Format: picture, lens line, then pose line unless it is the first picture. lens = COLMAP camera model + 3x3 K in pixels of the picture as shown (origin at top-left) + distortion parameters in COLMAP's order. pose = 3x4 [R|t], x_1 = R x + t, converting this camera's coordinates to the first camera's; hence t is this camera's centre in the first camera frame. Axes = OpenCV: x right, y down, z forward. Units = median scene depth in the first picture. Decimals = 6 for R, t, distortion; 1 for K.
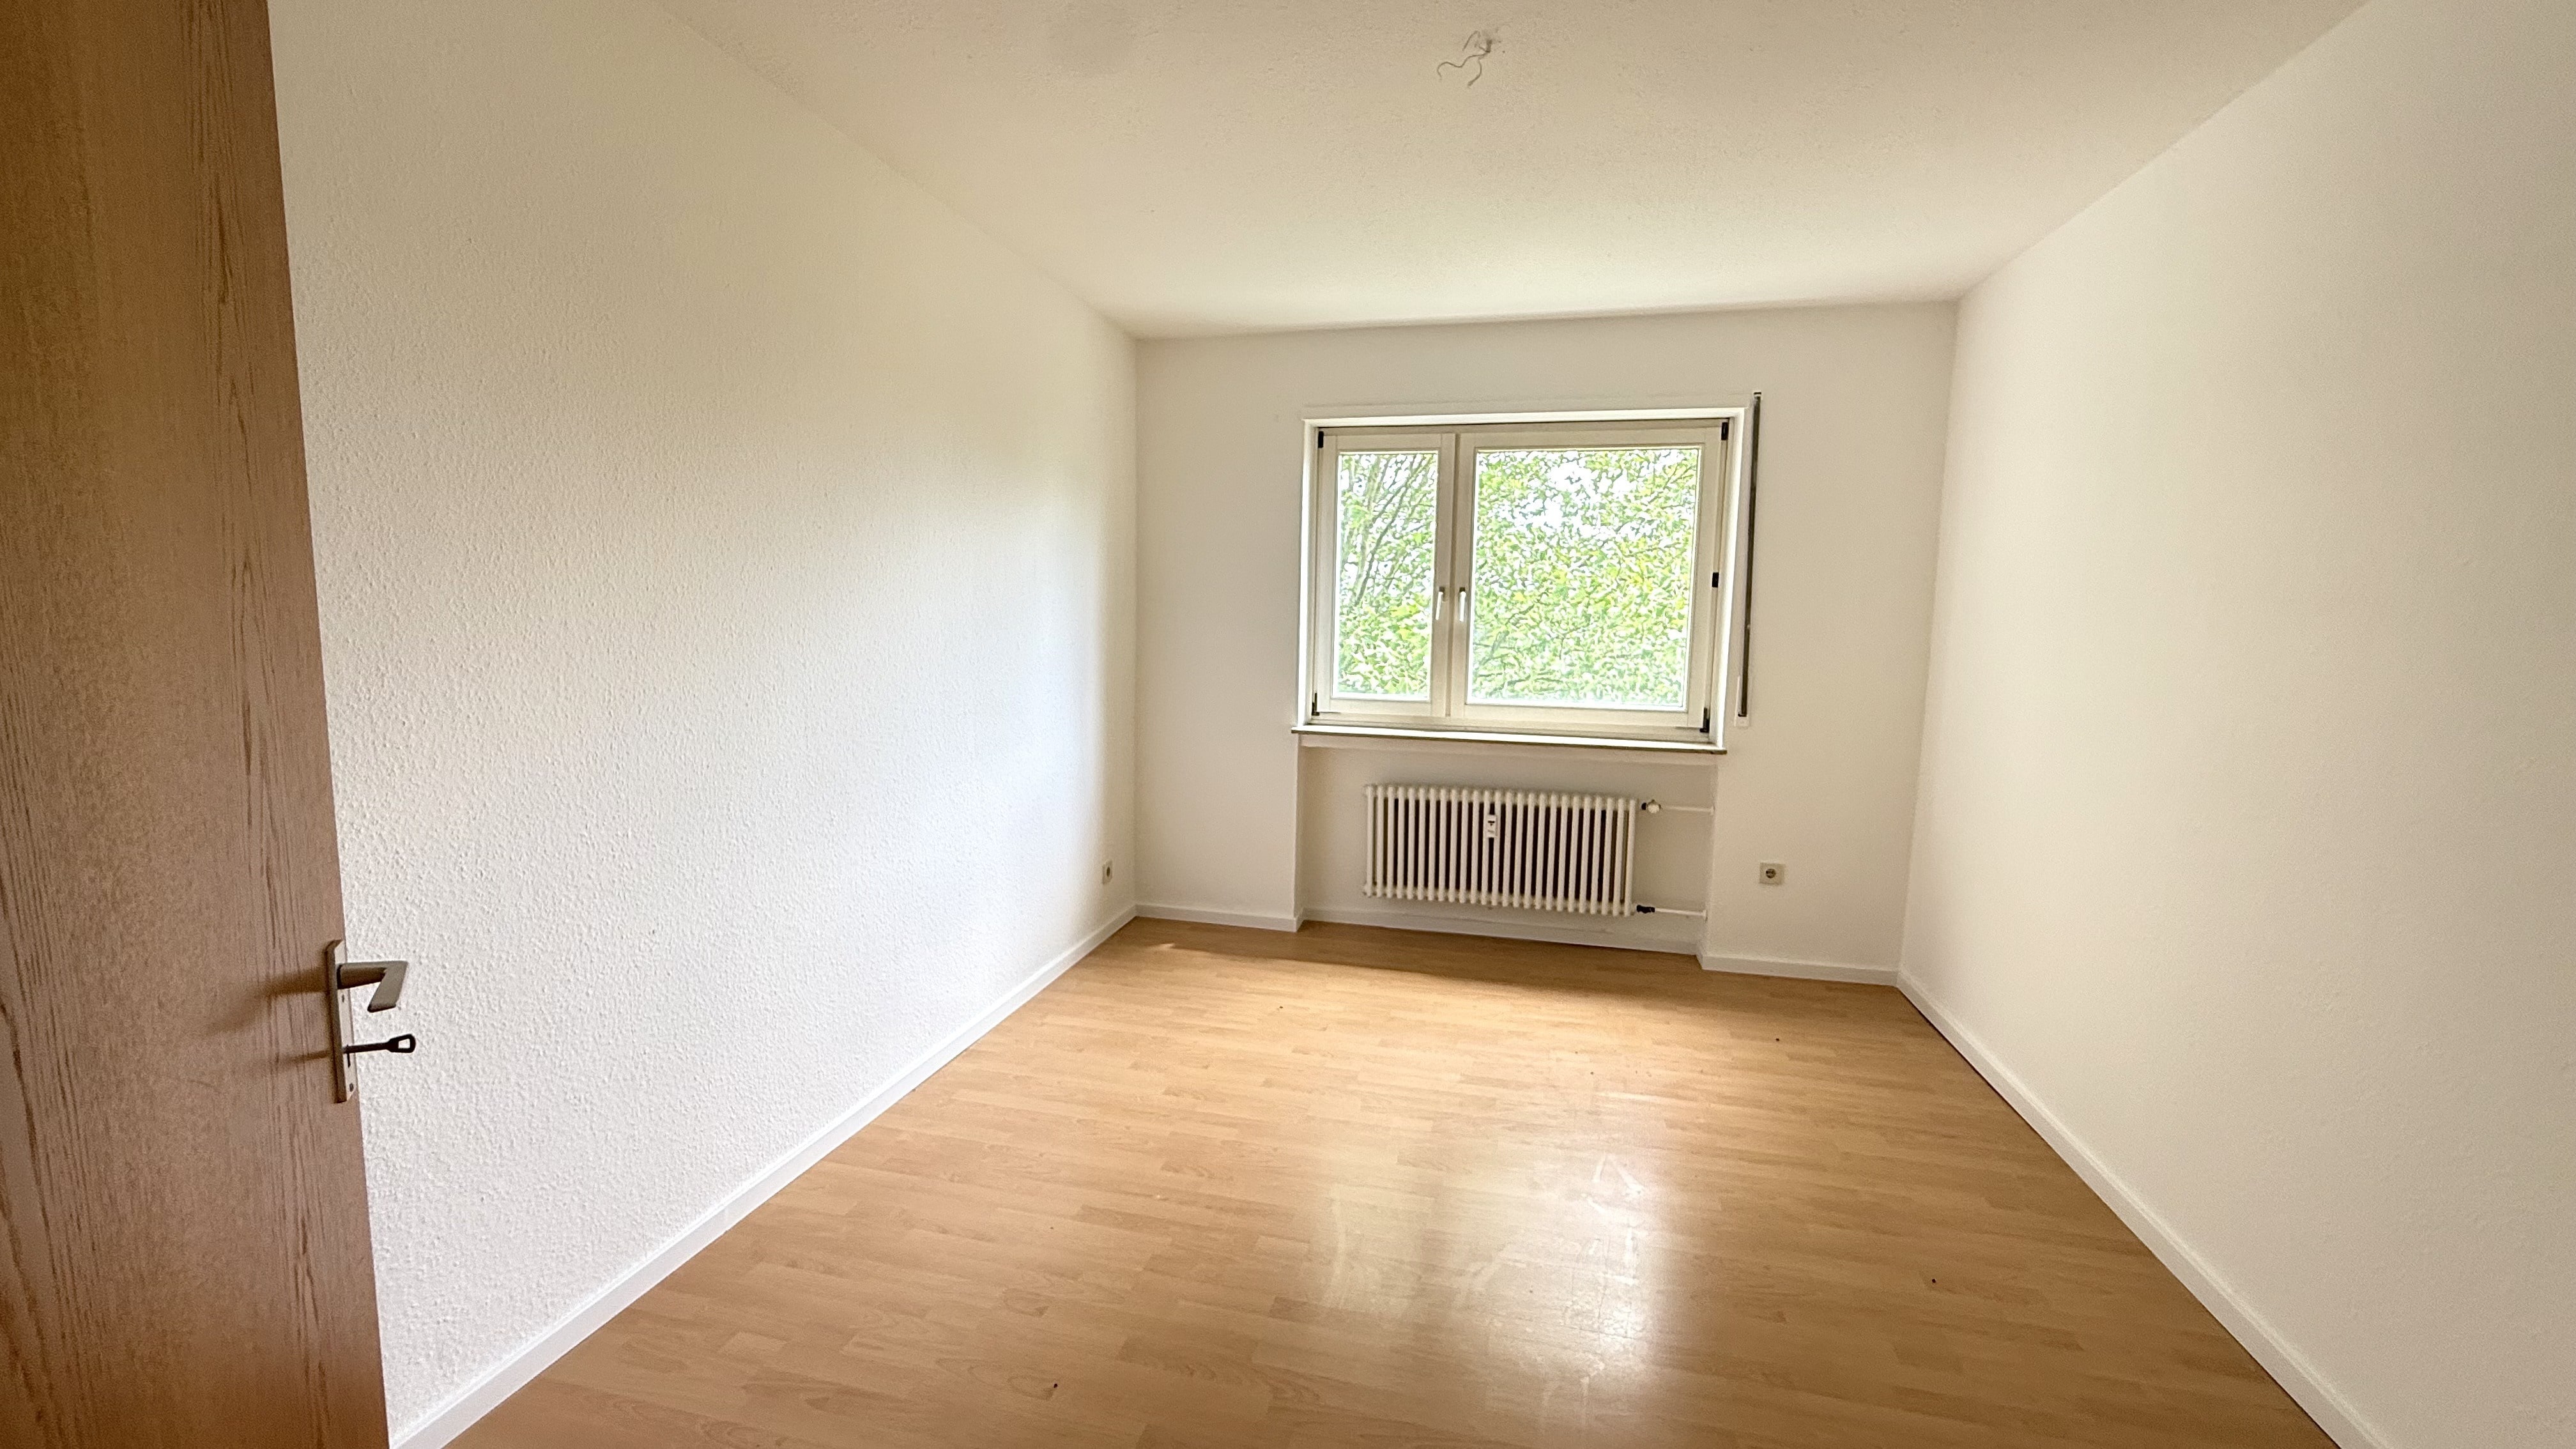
lens RADIAL K [[1087.8, 0, 1300.0], [0, 1087.8, 735.0], [0, 0, 1]] dist [-0.001000, -0.000061]
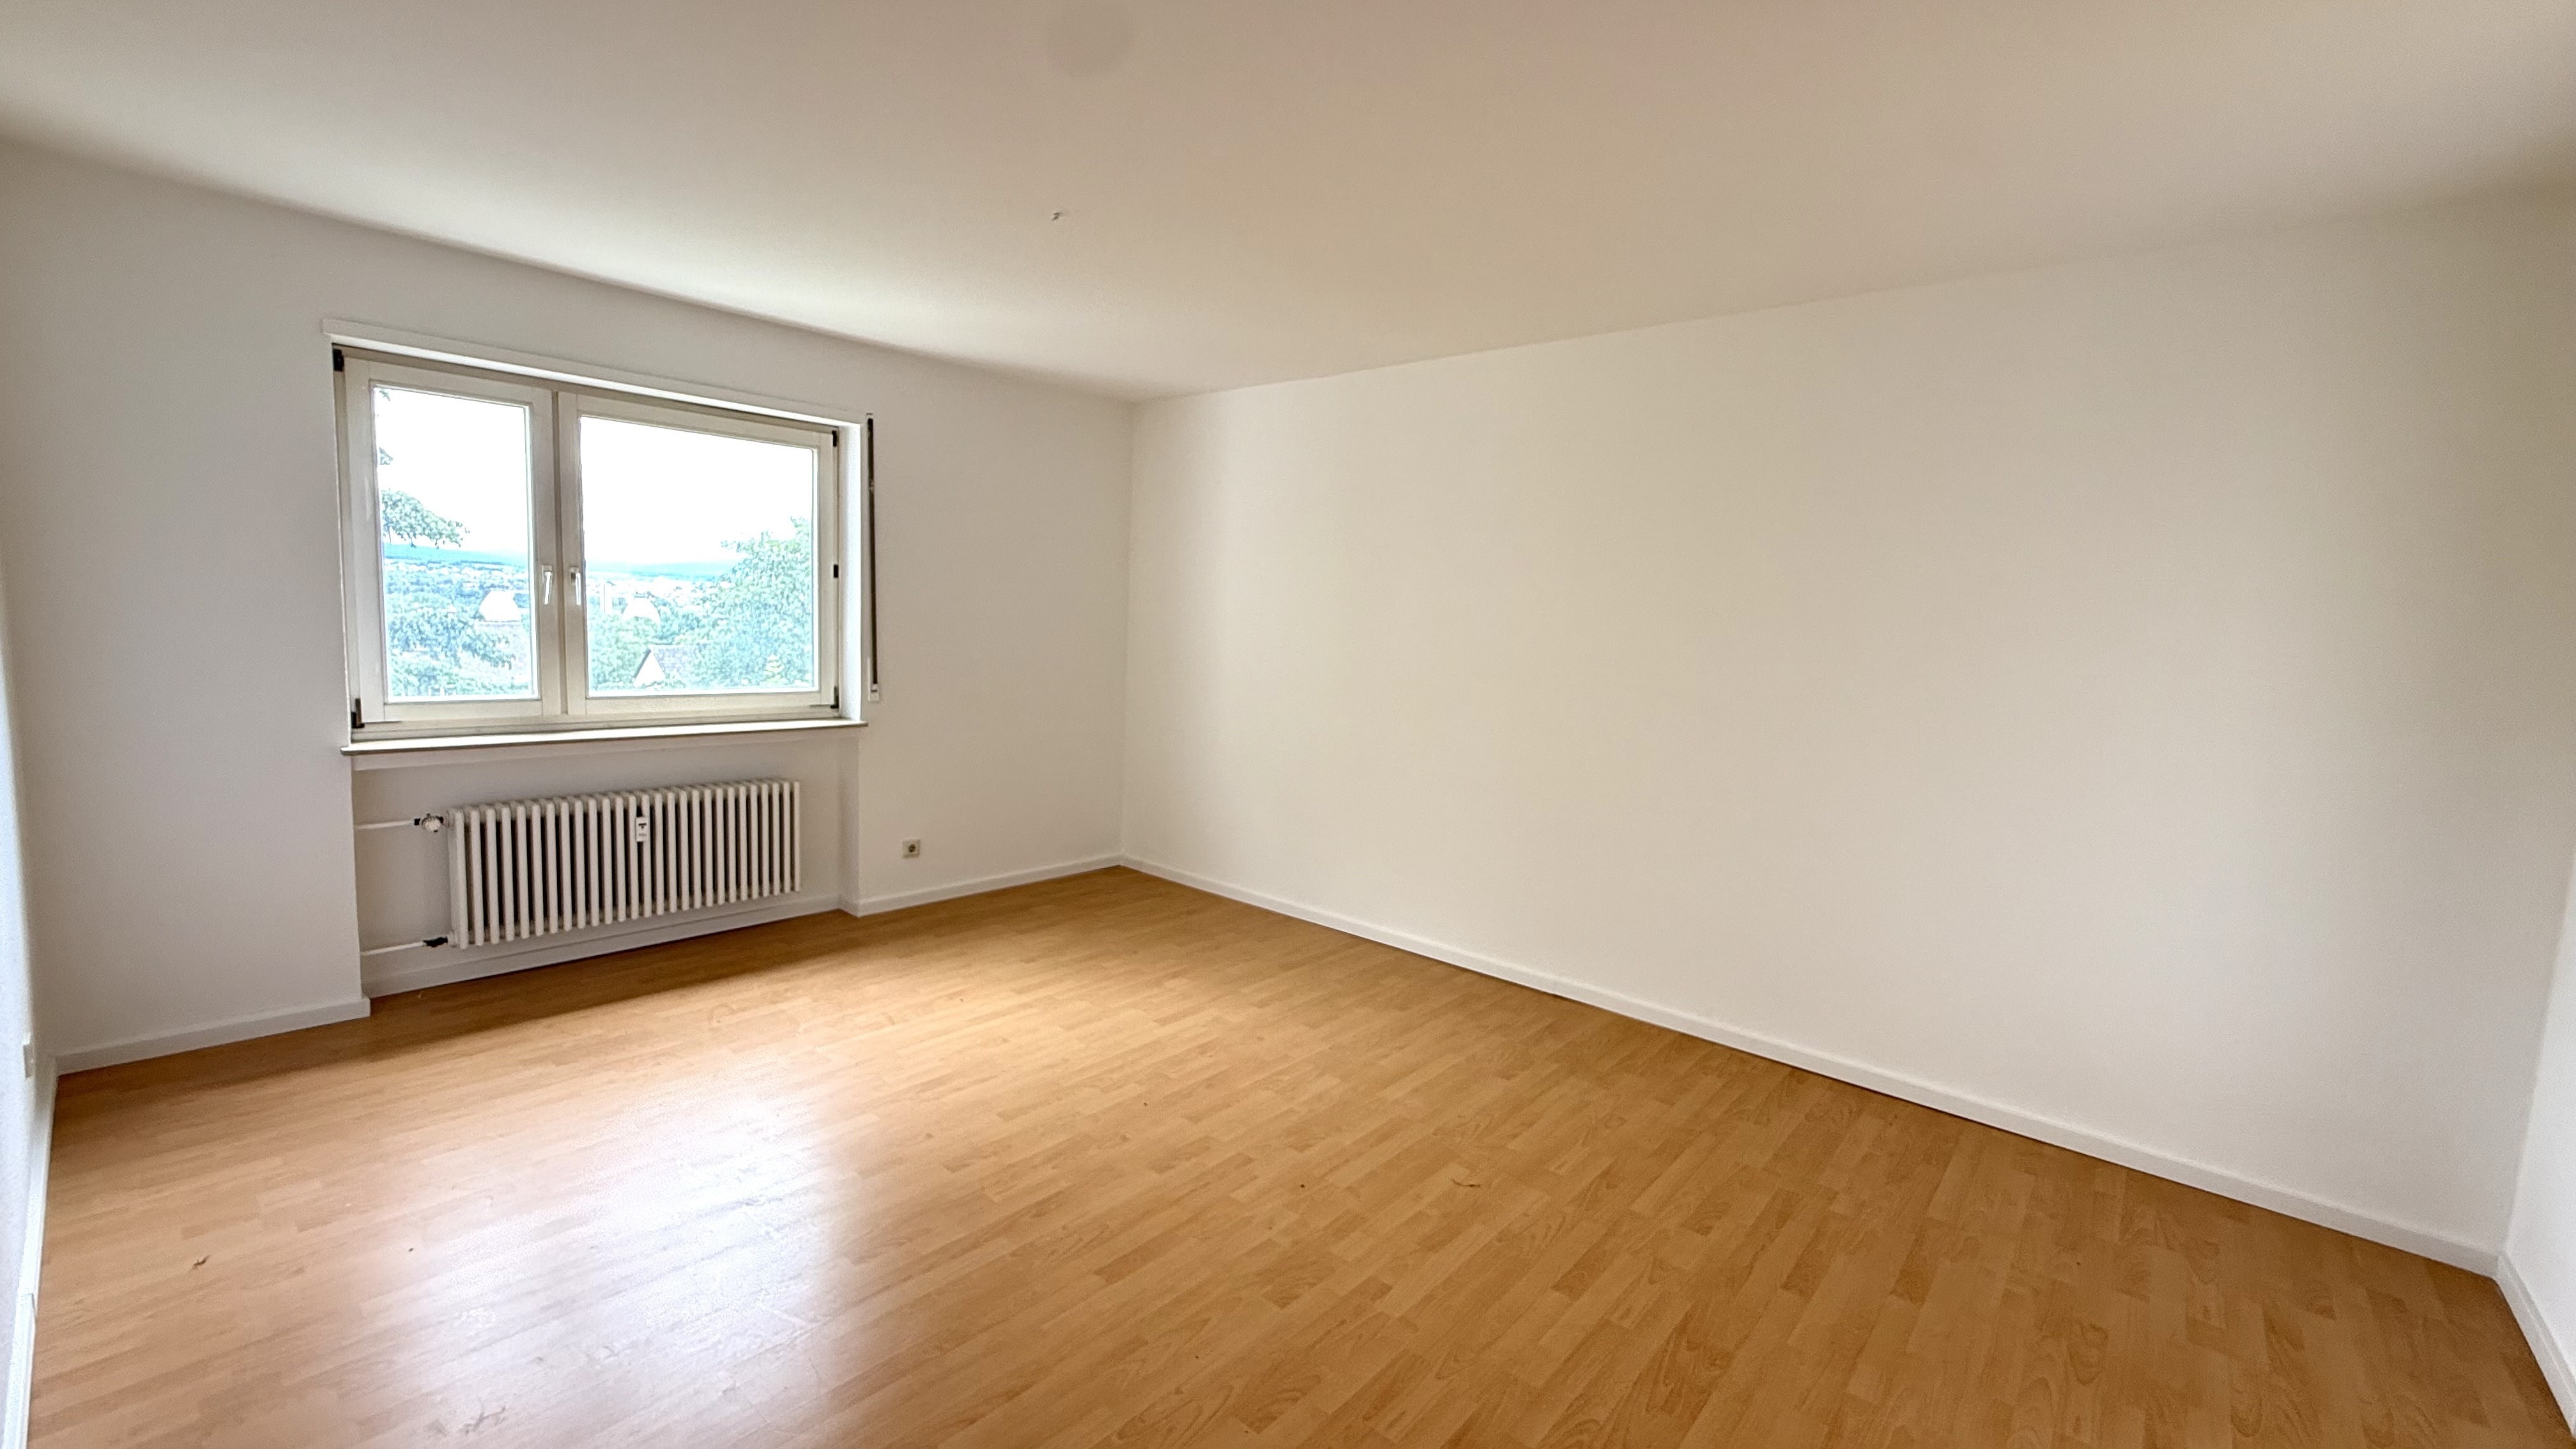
lens RADIAL K [[1087.8, 0, 1300.0], [0, 1087.8, 735.0], [0, 0, 1]] dist [-0.001000, -0.000061]
pose [[0.423877, -0.098961, 0.900297, -0.420038], [0.073563, 0.994491, 0.074681, -0.023368], [-0.902727, 0.034573, 0.428822, 0.093258]]
